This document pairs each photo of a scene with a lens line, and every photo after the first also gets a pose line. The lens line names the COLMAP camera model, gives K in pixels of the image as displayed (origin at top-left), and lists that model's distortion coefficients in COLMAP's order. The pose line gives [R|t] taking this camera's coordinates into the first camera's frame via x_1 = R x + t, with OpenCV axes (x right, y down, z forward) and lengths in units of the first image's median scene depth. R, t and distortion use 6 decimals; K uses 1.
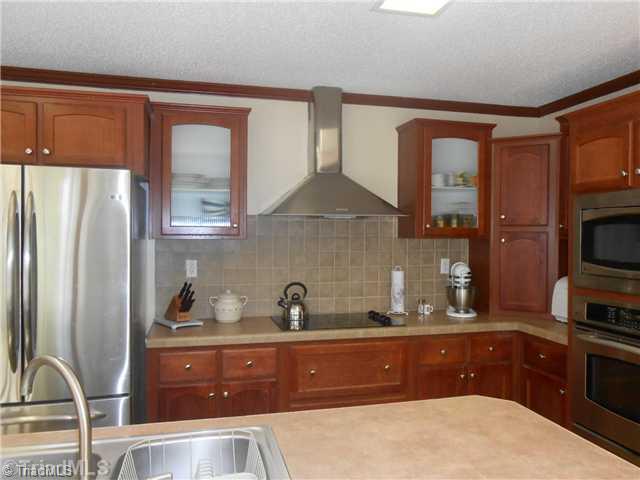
lens RADIAL K [[505.0, 0, 320.0], [0, 505.0, 240.0], [0, 0, 1]] dist [-0.005548, 0.011687]
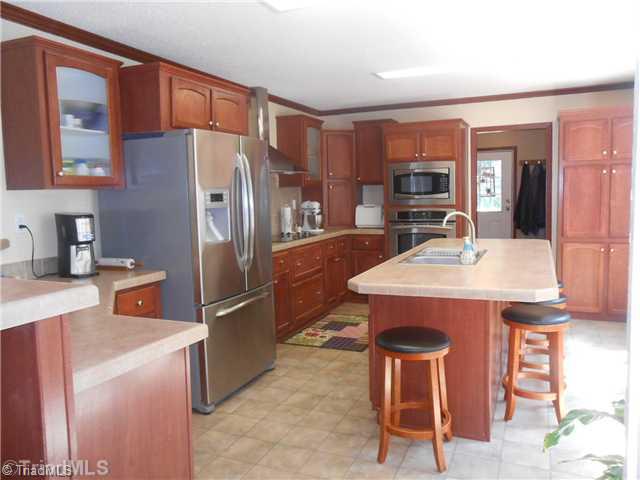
lens RADIAL K [[505.0, 0, 320.0], [0, 505.0, 240.0], [0, 0, 1]] dist [-0.005548, 0.011687]
pose [[0.608980, -0.097957, 0.787114, -1.115547], [0.042529, 0.994950, 0.090918, 0.022823], [-0.792045, -0.021892, 0.610070, -0.079020]]
